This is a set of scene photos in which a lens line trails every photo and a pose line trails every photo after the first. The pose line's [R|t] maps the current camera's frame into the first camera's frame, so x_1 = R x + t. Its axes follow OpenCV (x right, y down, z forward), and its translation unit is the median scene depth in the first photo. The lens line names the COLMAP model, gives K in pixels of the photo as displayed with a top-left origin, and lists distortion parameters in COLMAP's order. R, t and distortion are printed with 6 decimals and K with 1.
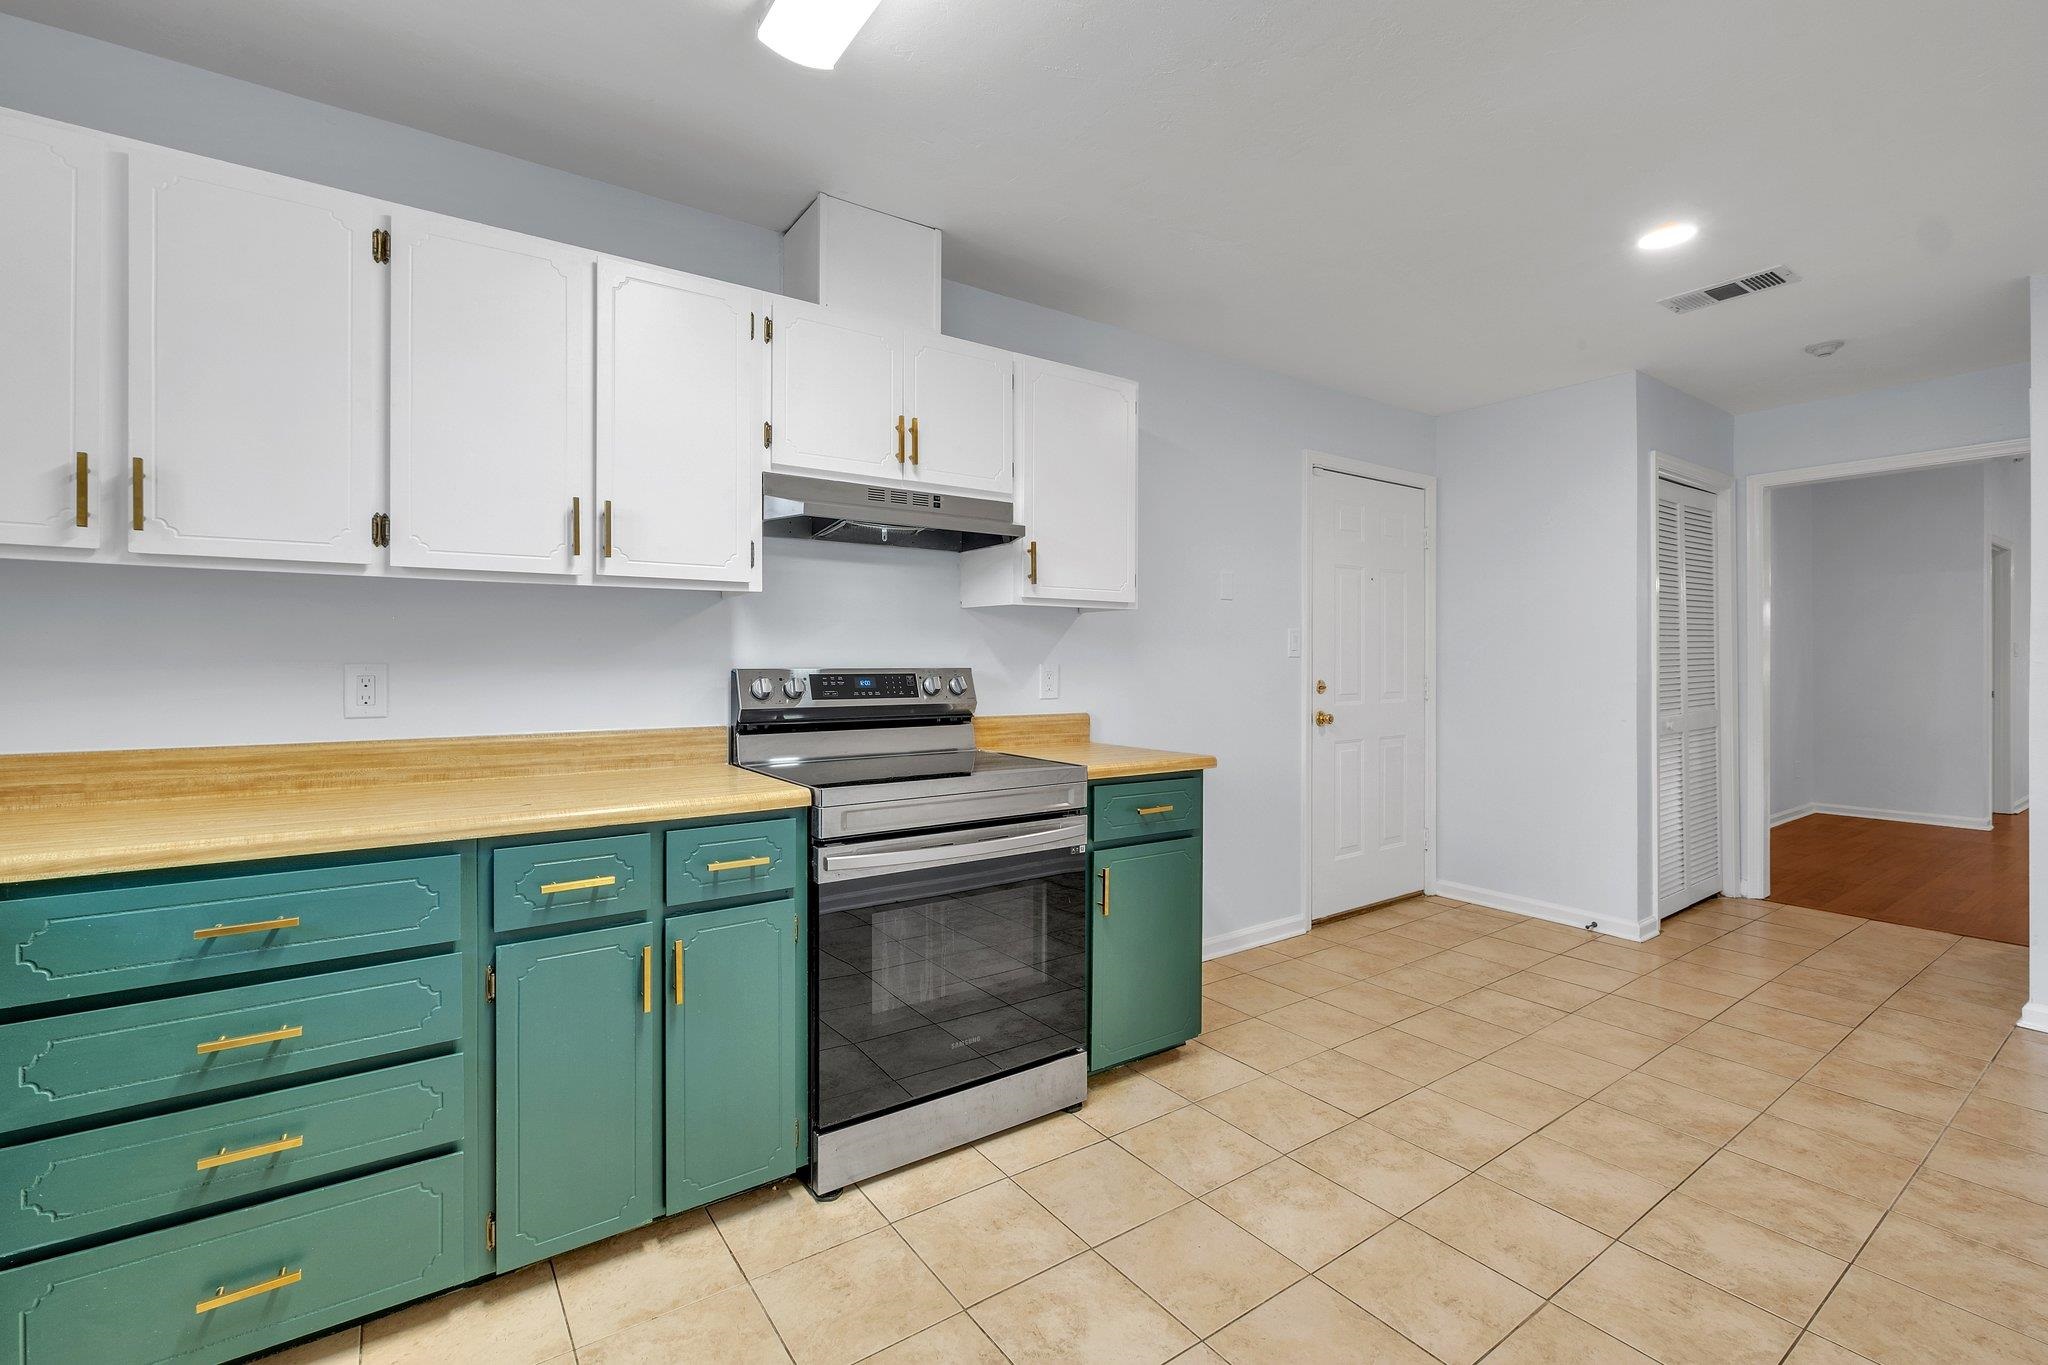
lens RADIAL K [[916.3, 0, 1016.9], [0, 916.3, 666.6], [0, 0, 1]] dist [-0.009655, -0.001605]
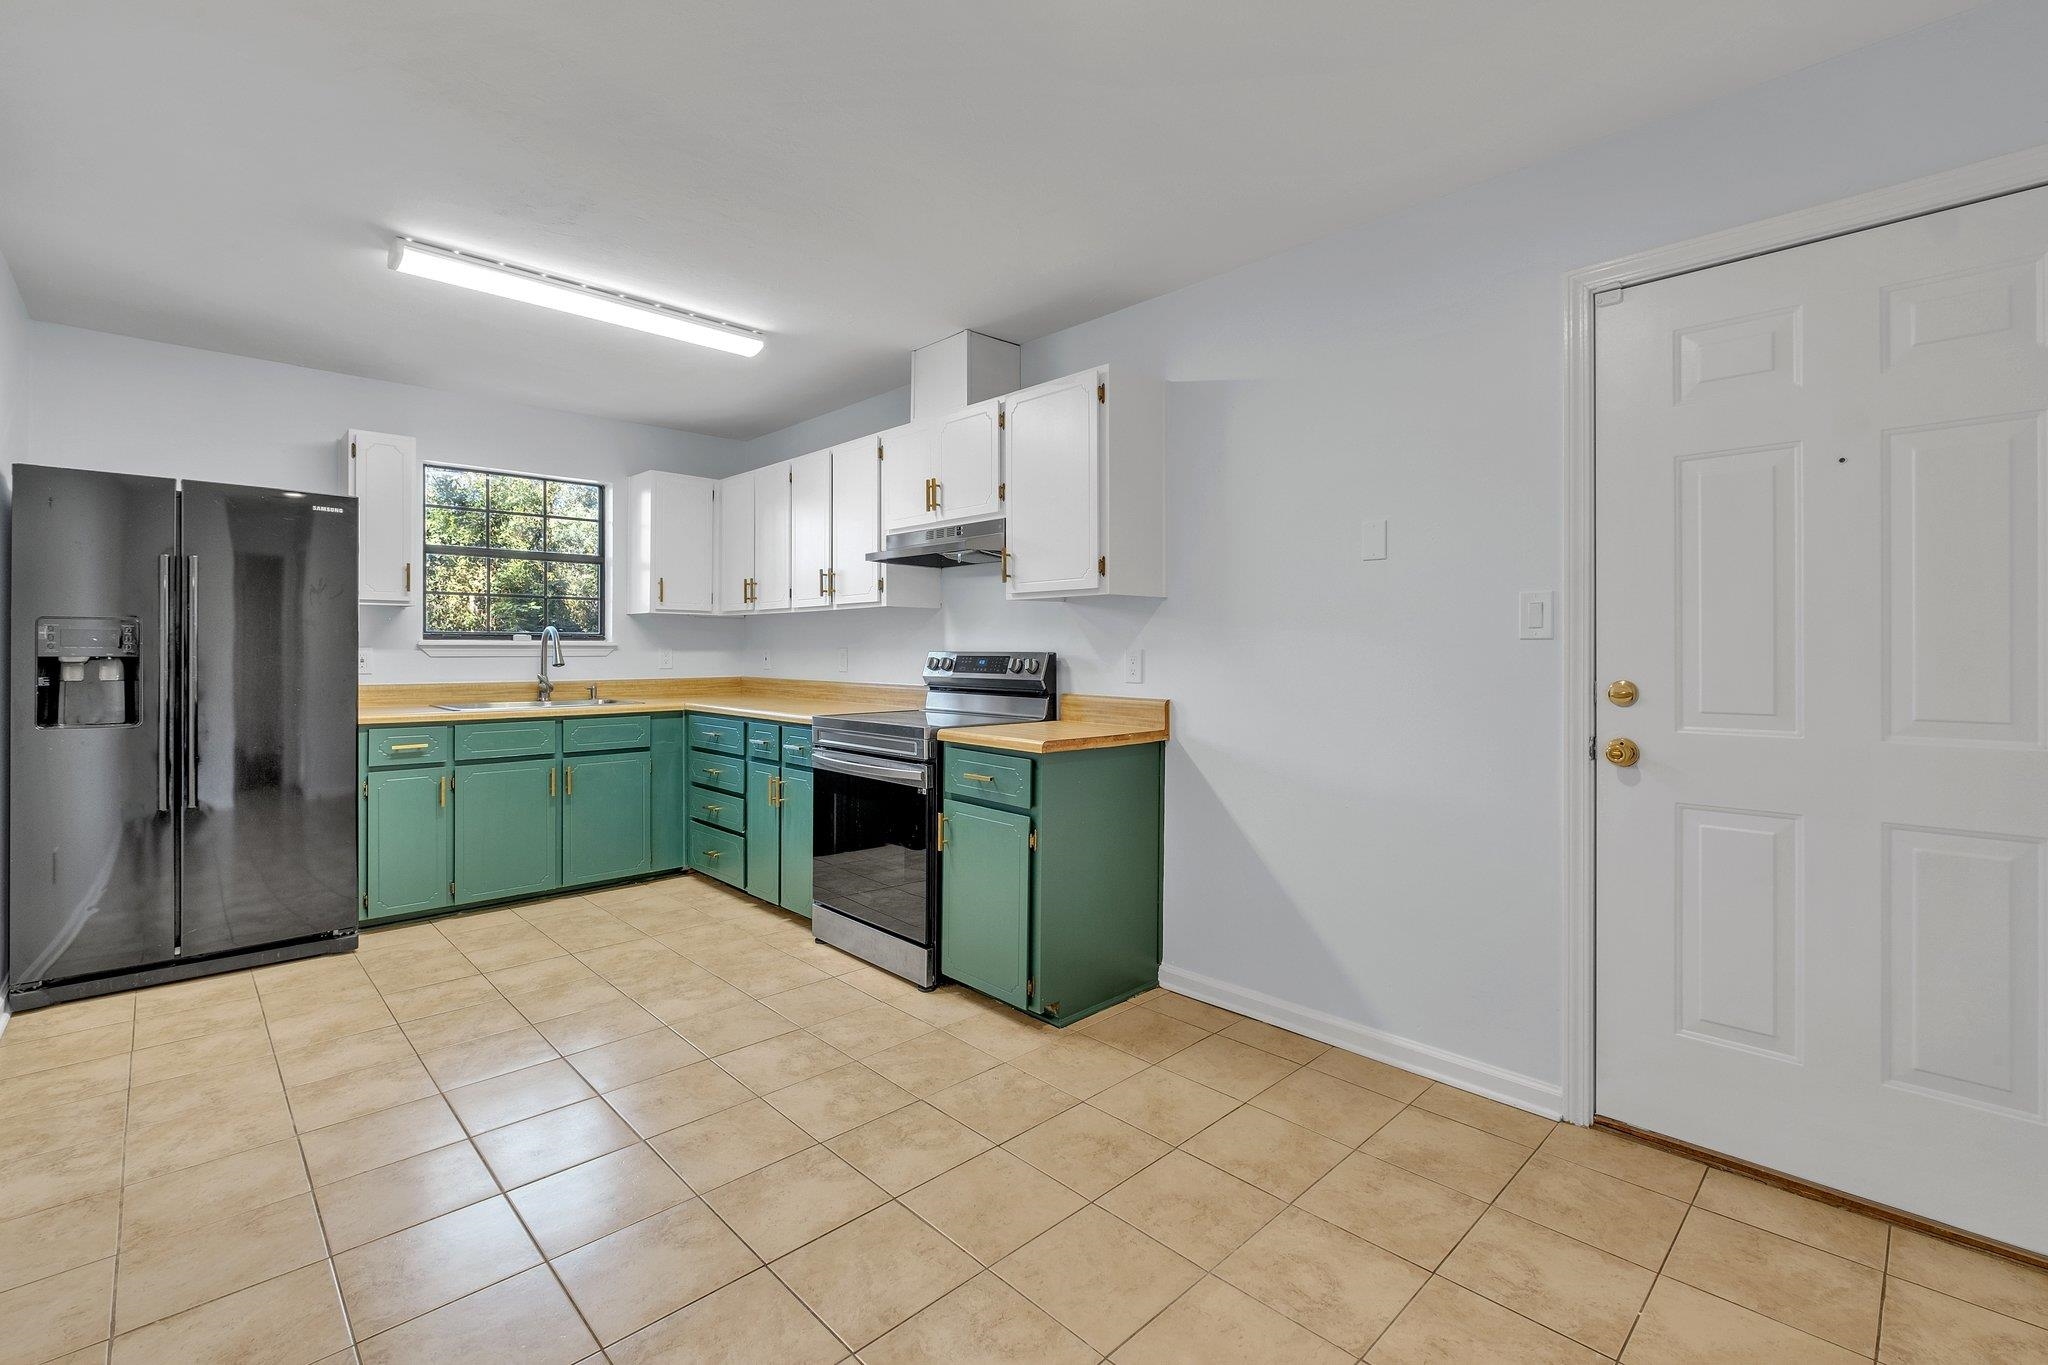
lens RADIAL K [[916.3, 0, 1015.8], [0, 916.3, 666.1], [0, 0, 1]] dist [-0.009655, -0.001605]
pose [[0.124043, 0.016663, -0.992137, 1.326252], [-0.009081, 0.999836, 0.015657, 0.001265], [0.992235, 0.007067, 0.124174, 0.938485]]
